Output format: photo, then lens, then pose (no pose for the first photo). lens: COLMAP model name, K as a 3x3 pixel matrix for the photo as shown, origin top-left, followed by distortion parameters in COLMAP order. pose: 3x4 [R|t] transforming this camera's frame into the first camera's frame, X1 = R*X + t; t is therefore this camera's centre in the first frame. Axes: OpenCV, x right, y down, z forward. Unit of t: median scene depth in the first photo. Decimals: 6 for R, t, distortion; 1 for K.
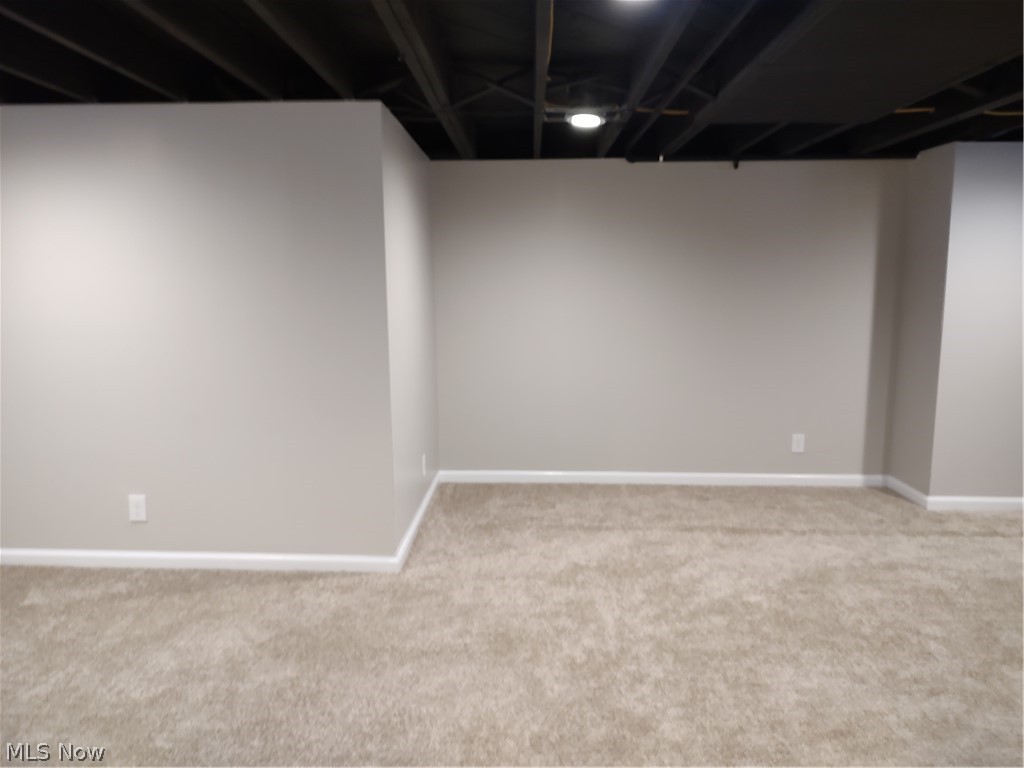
lens RADIAL K [[726.5, 0, 507.8], [0, 726.5, 390.8], [0, 0, 1]] dist [0.007359, -0.011147]
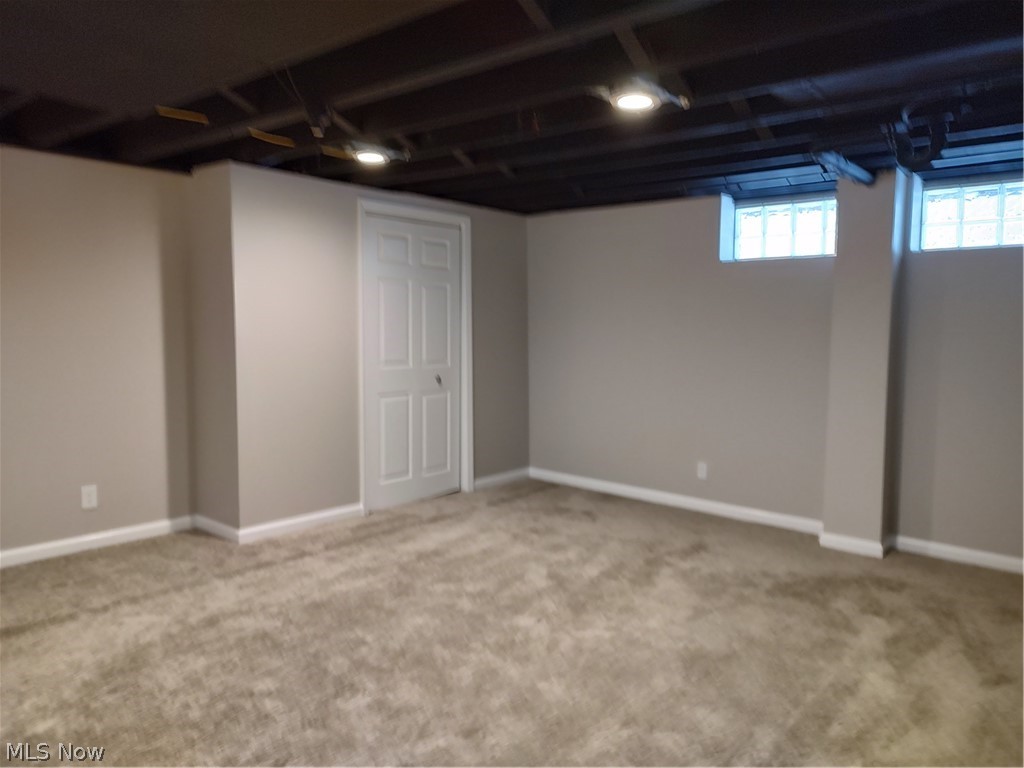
lens RADIAL K [[726.5, 0, 505.6], [0, 726.5, 392.9], [0, 0, 1]] dist [0.007359, -0.011147]
pose [[0.615838, -0.068163, 0.784919, 0.075468], [0.103151, 0.994651, 0.005445, -0.003890], [-0.781091, 0.077612, 0.619575, 0.160999]]
